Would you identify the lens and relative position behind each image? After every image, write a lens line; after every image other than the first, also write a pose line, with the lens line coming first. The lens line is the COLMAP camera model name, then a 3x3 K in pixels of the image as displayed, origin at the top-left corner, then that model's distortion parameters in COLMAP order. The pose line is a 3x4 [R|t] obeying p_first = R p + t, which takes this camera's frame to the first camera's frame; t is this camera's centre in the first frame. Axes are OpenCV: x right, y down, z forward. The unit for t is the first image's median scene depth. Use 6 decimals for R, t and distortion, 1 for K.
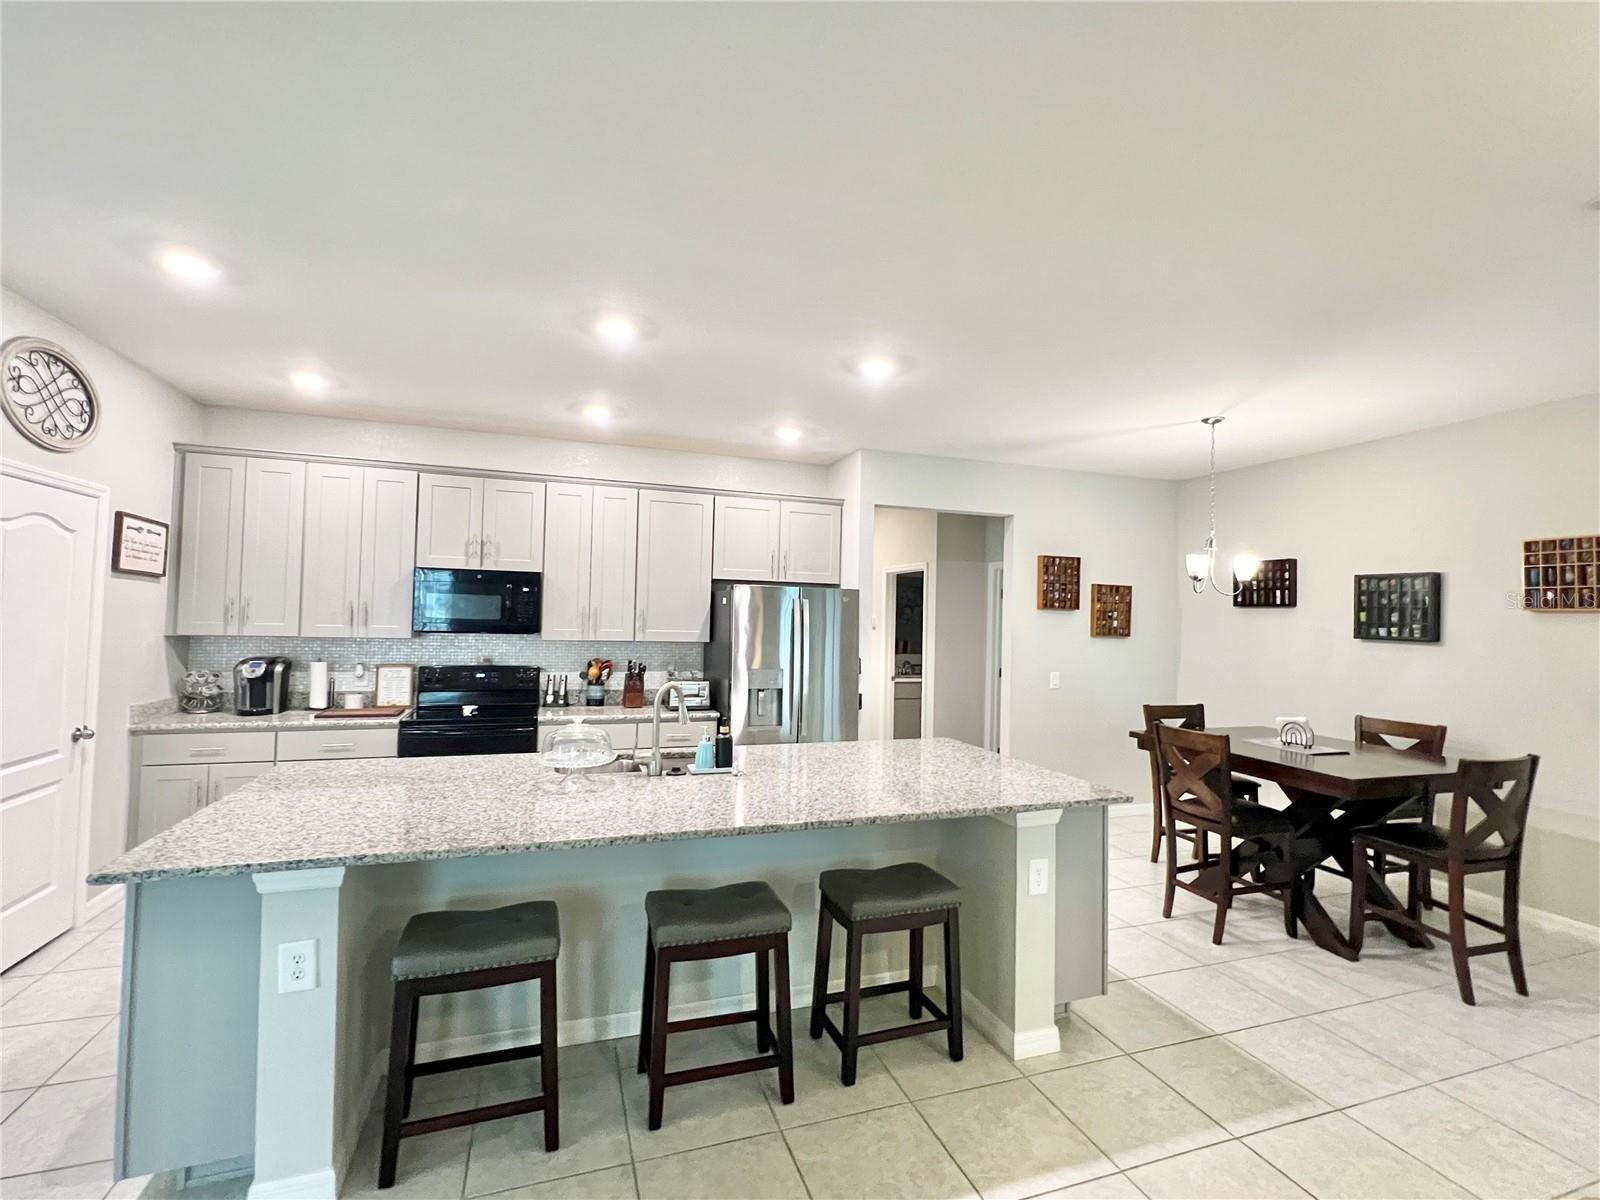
lens RADIAL K [[719.3, 0, 798.3], [0, 719.3, 598.9], [0, 0, 1]] dist [-0.004718, 0.001492]
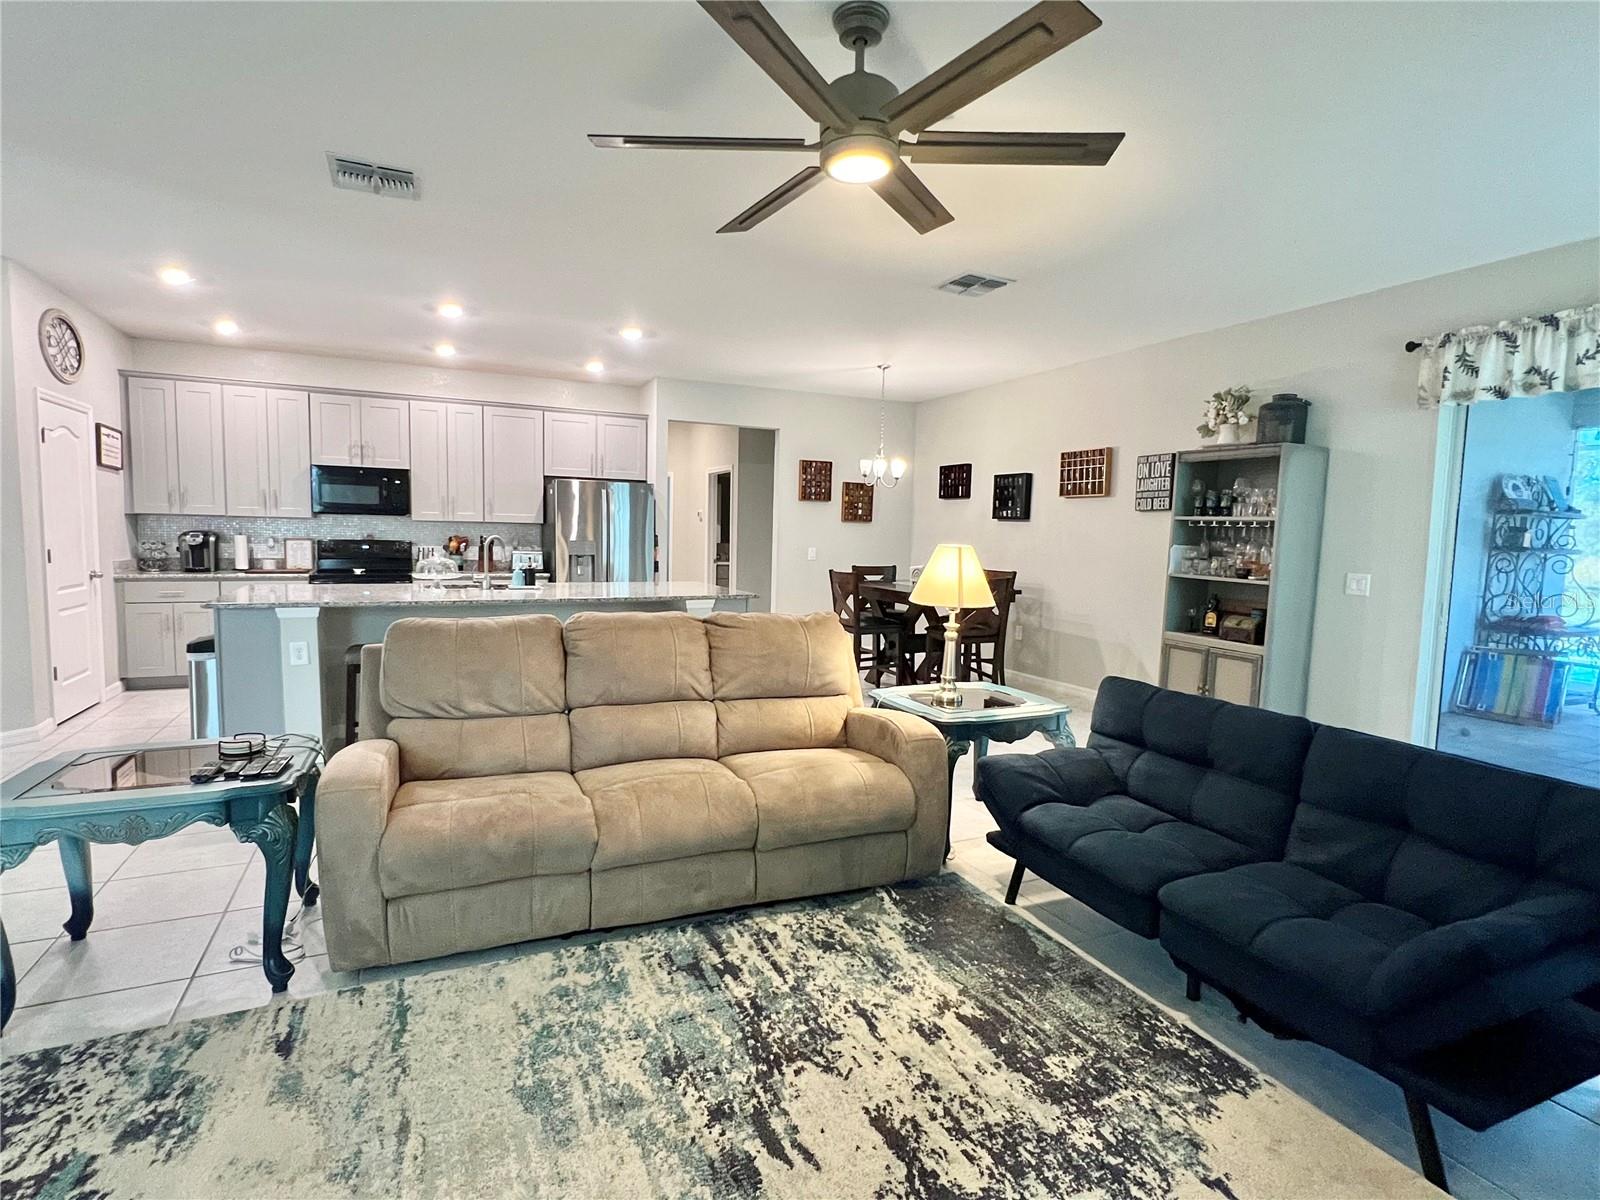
lens RADIAL K [[793.0, 0, 798.0], [0, 793.0, 598.7], [0, 0, 1]] dist [-0.004754, -0.000563]
pose [[0.993811, -0.010812, 0.110560, 0.218465], [-0.001850, 0.993503, 0.113791, 0.036846], [-0.111072, -0.113291, 0.987334, -0.625866]]
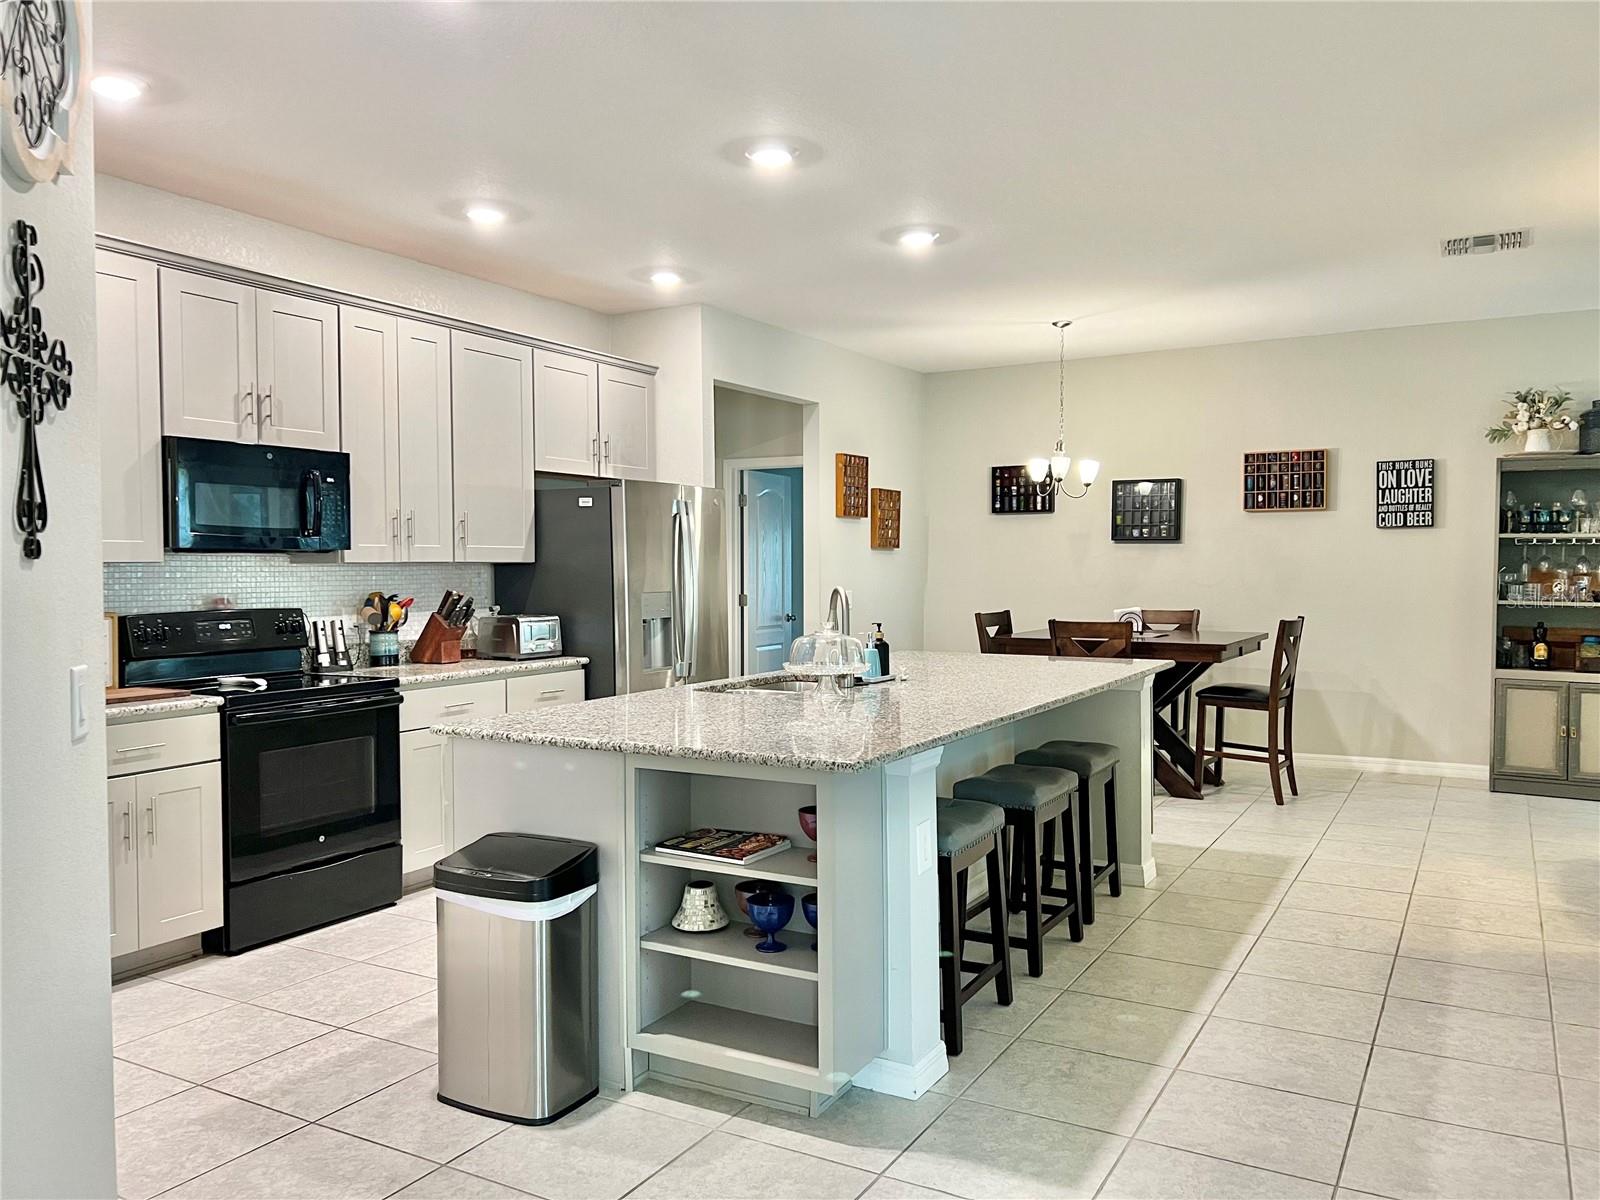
lens RADIAL K [[1203.7, 0, 804.6], [0, 1203.7, 602.0], [0, 0, 1]] dist [0.027717, -0.021973]
pose [[0.751189, -0.048226, 0.658324, -0.828189], [0.005412, 0.997744, 0.066915, 0.026203], [-0.660065, -0.046703, 0.749755, -0.053821]]
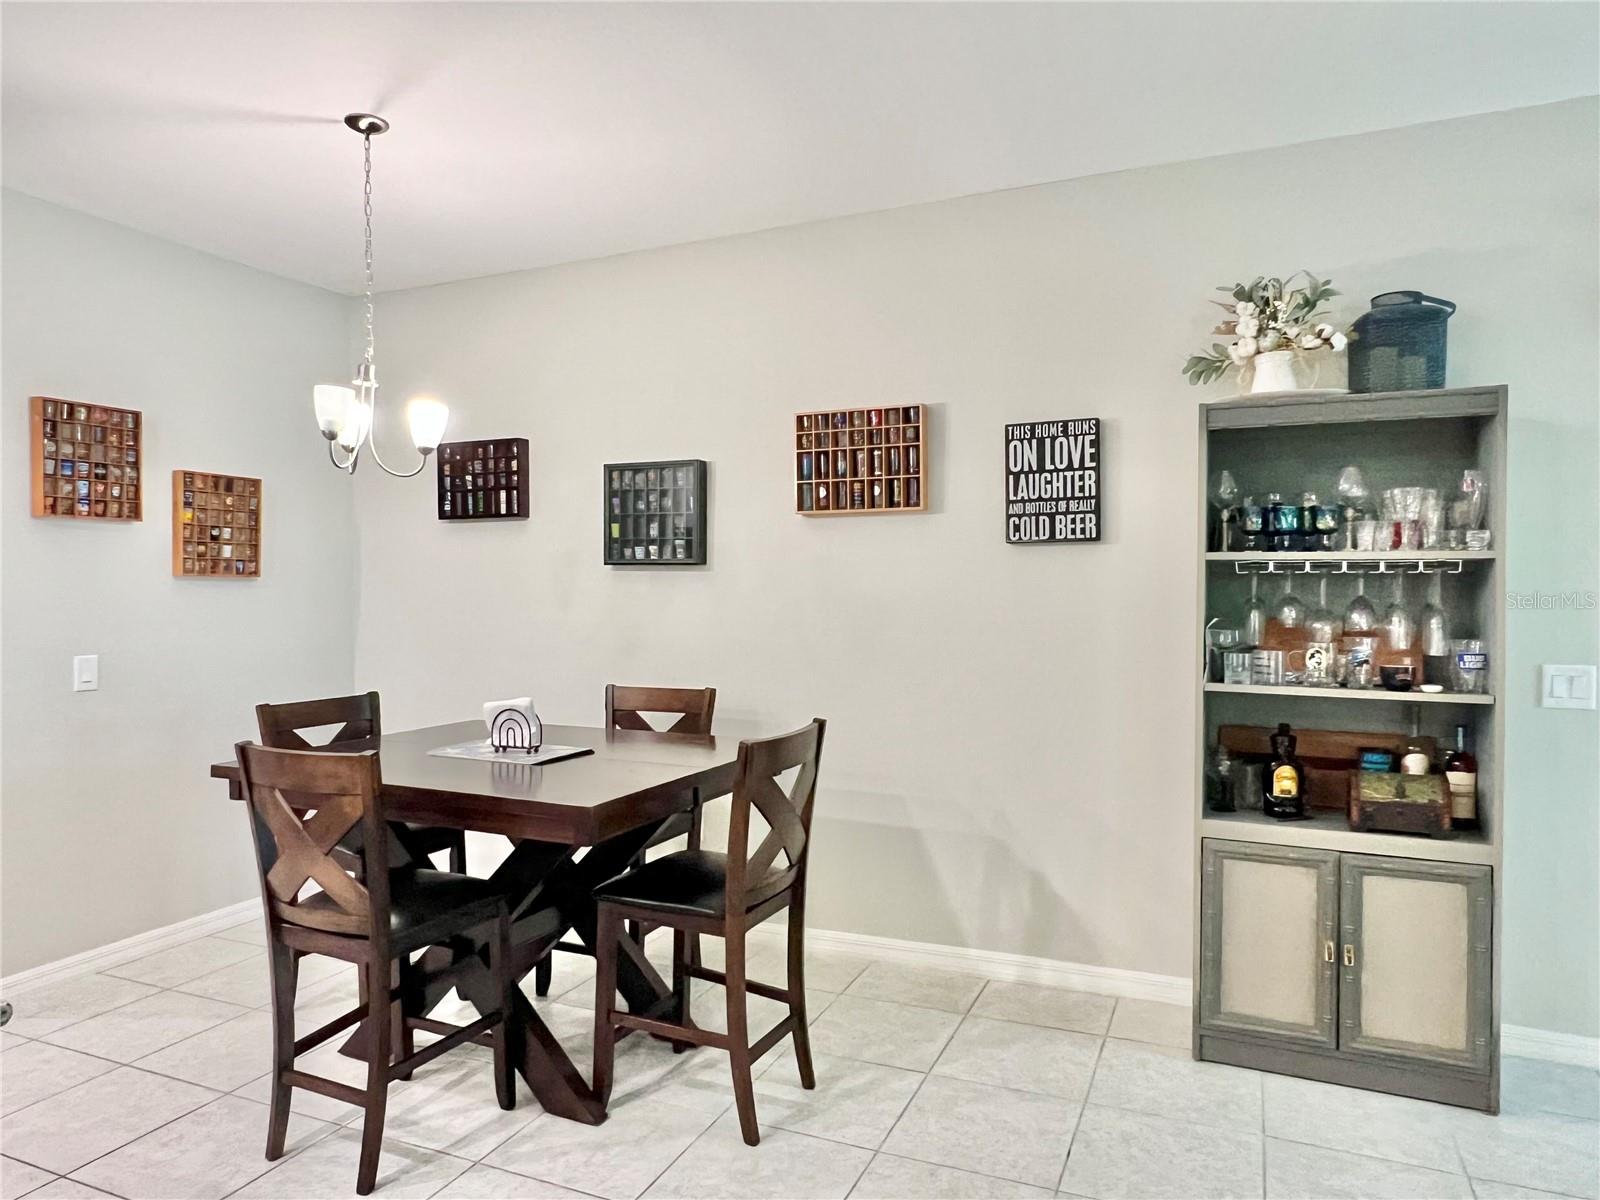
lens RADIAL K [[1035.1, 0, 792.9], [0, 1035.1, 601.5], [0, 0, 1]] dist [0.002750, -0.008161]
pose [[0.680498, -0.036339, 0.731848, 0.238276], [0.001706, 0.998845, 0.048009, 0.047795], [-0.732748, -0.031422, 0.679774, 0.279760]]
